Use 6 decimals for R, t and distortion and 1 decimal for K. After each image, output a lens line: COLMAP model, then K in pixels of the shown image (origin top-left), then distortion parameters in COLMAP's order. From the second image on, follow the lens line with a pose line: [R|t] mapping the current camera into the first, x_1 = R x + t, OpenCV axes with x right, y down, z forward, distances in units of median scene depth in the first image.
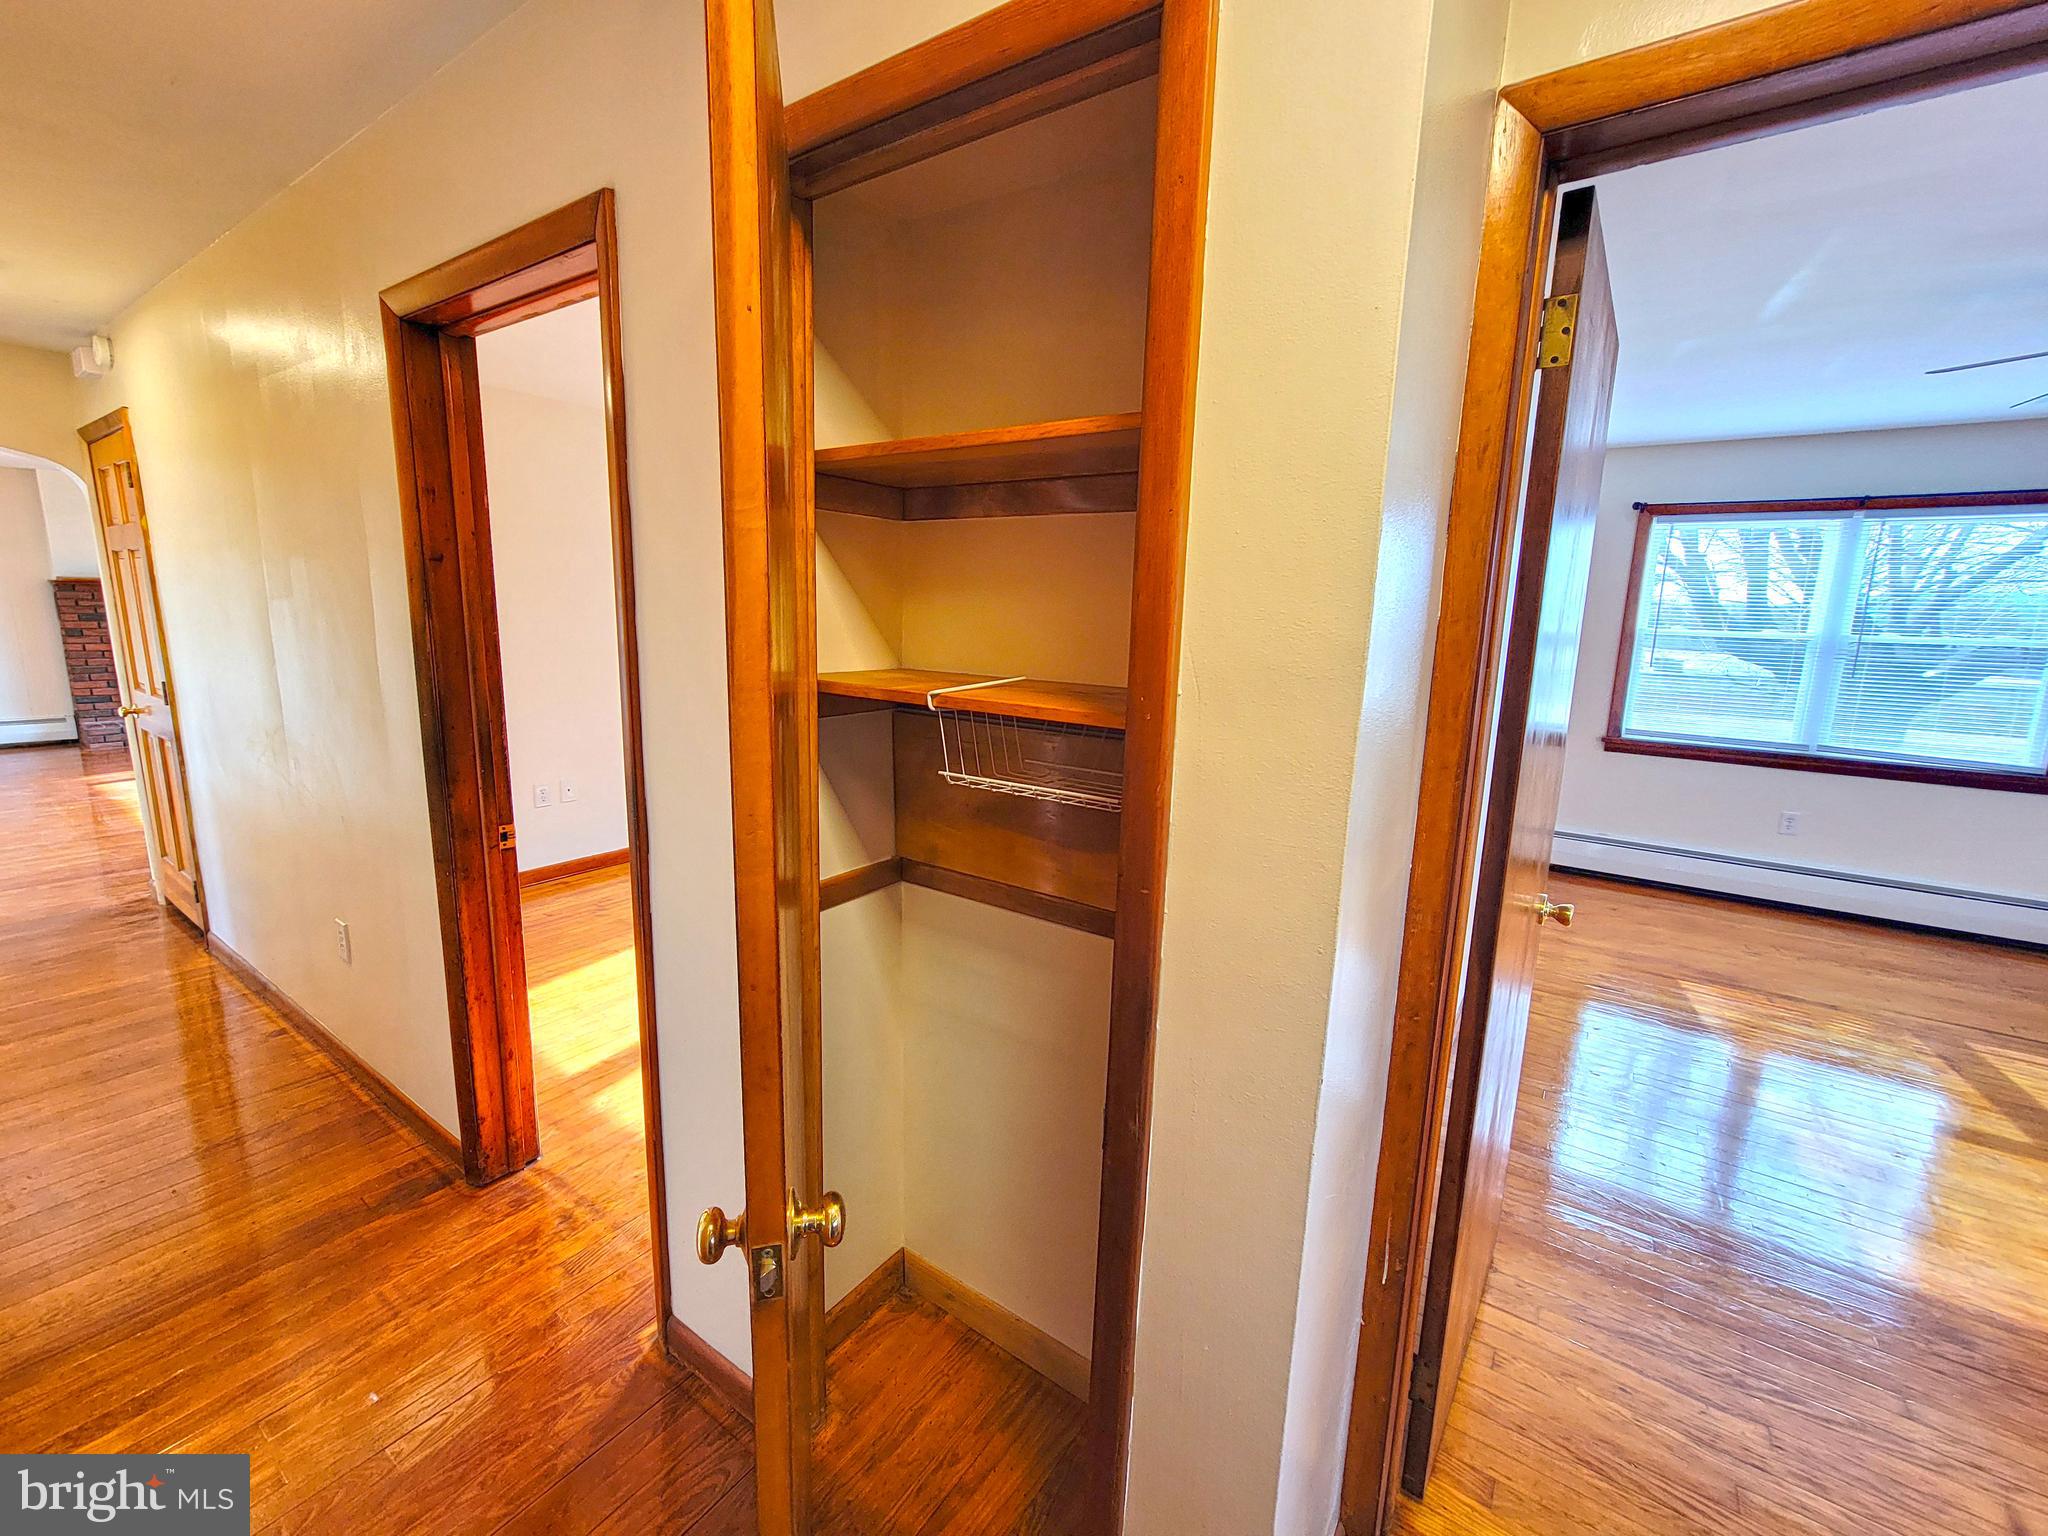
lens RADIAL K [[836.4, 0, 1030.7], [0, 836.4, 771.6], [0, 0, 1]] dist [-0.004463, -0.000092]
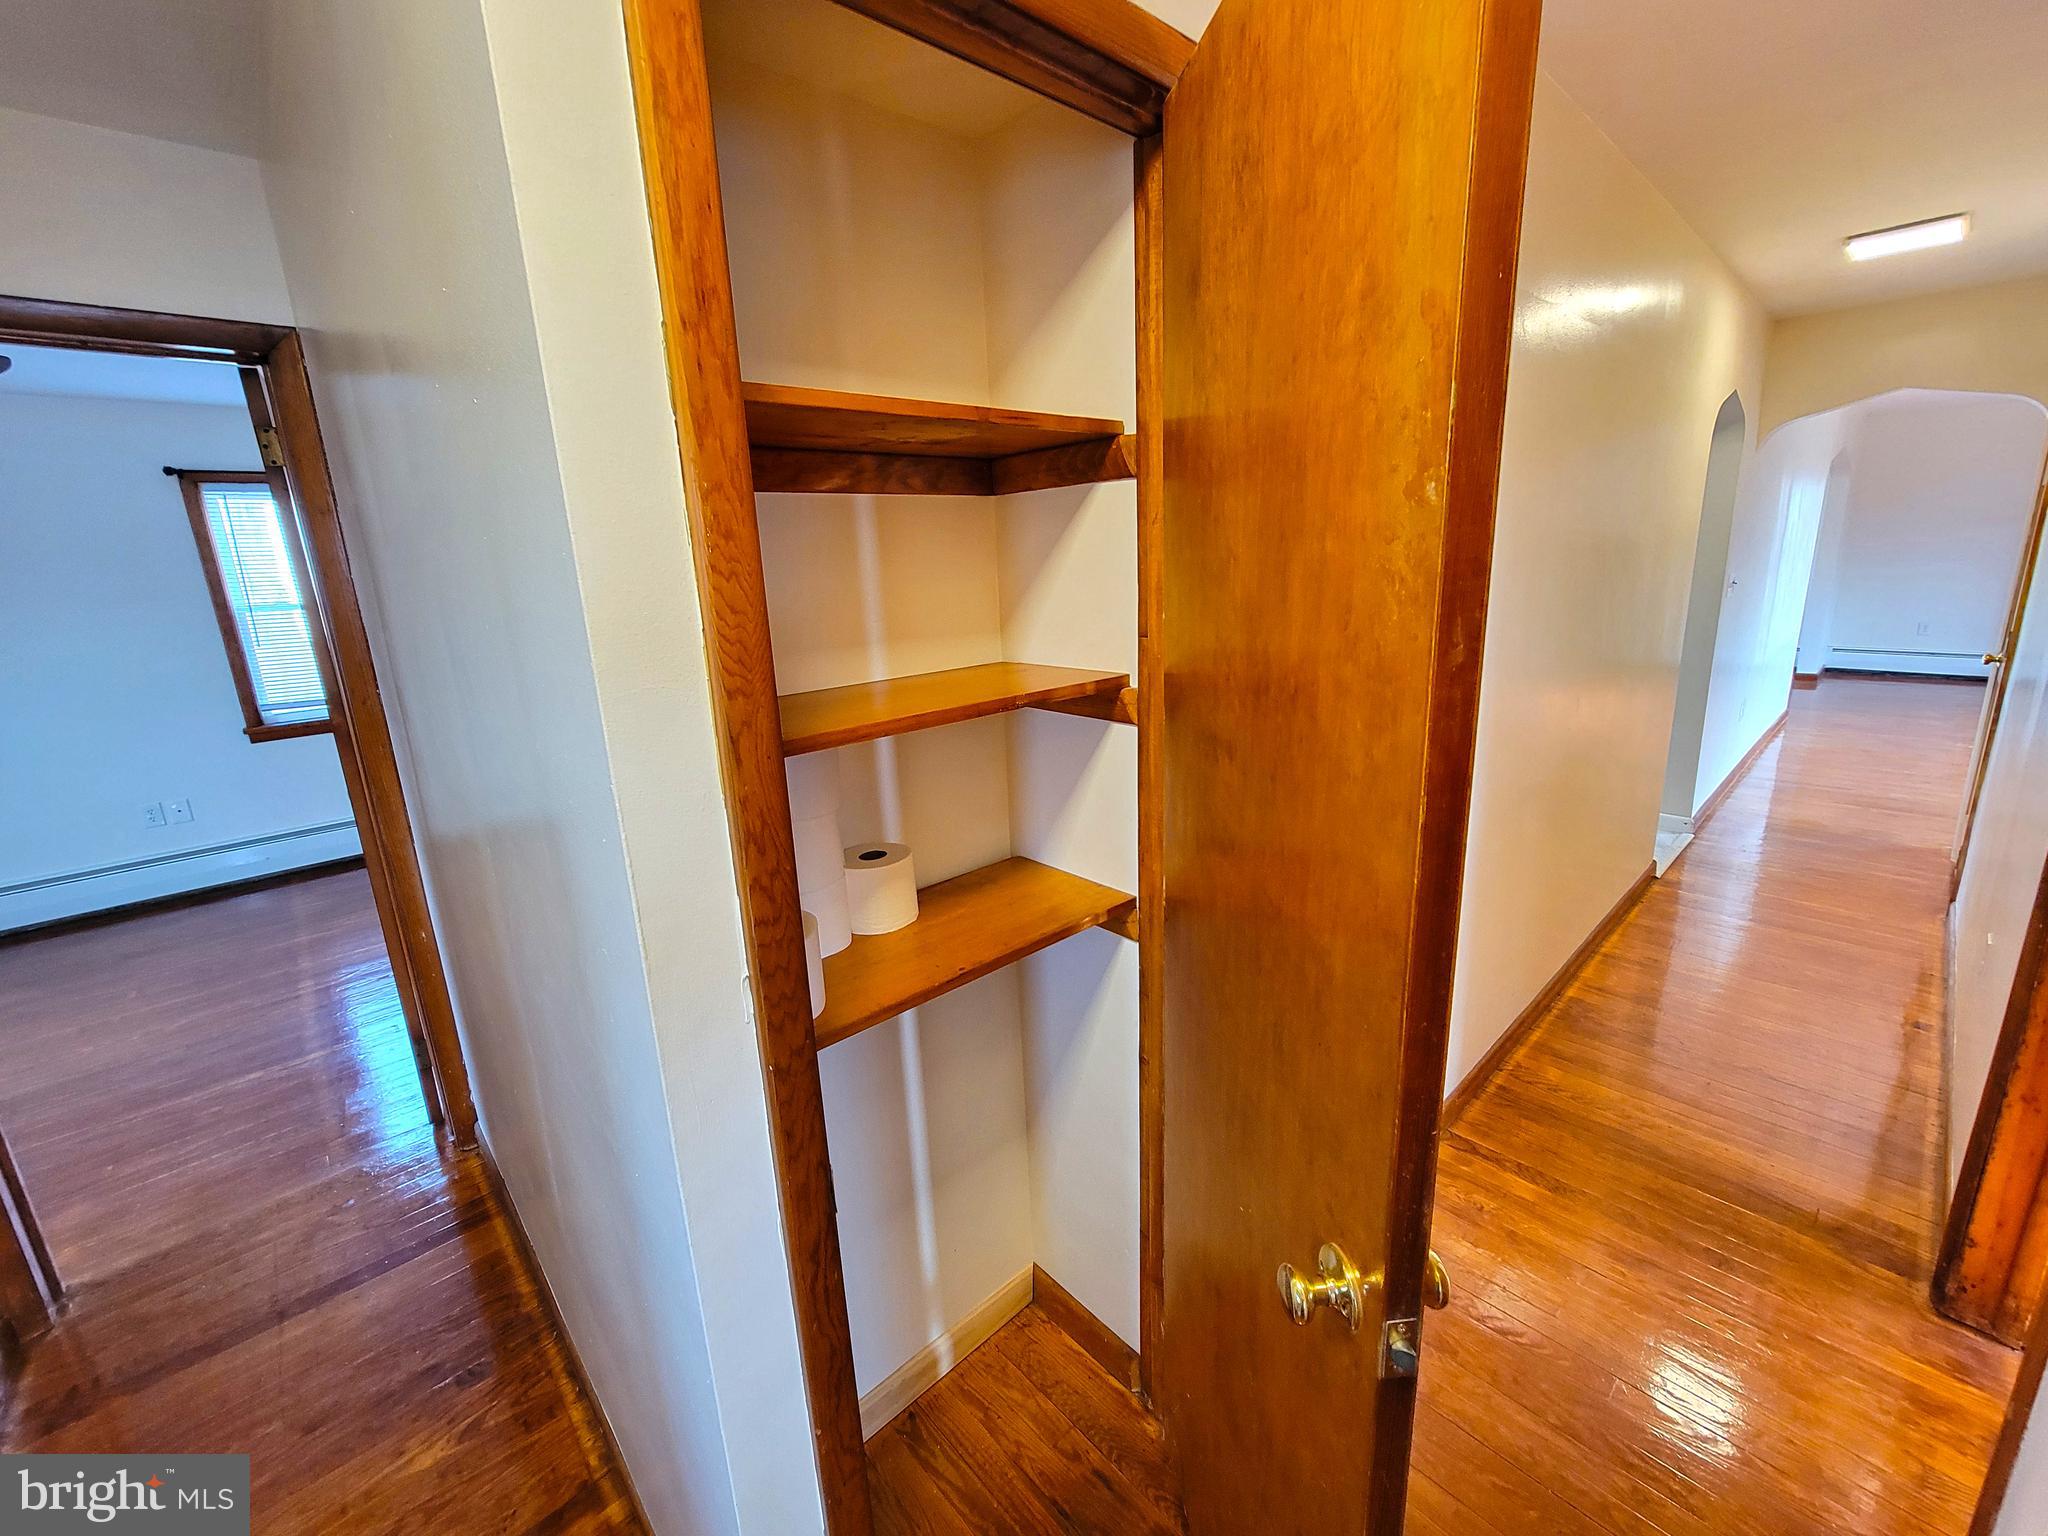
lens RADIAL K [[836.4, 0, 1026.4], [0, 836.4, 775.4], [0, 0, 1]] dist [-0.004463, -0.000092]
pose [[-0.210891, 0.234462, -0.948974, 0.428885], [-0.166035, 0.948109, 0.271147, -0.137195], [0.963305, 0.214746, -0.161019, 0.657670]]
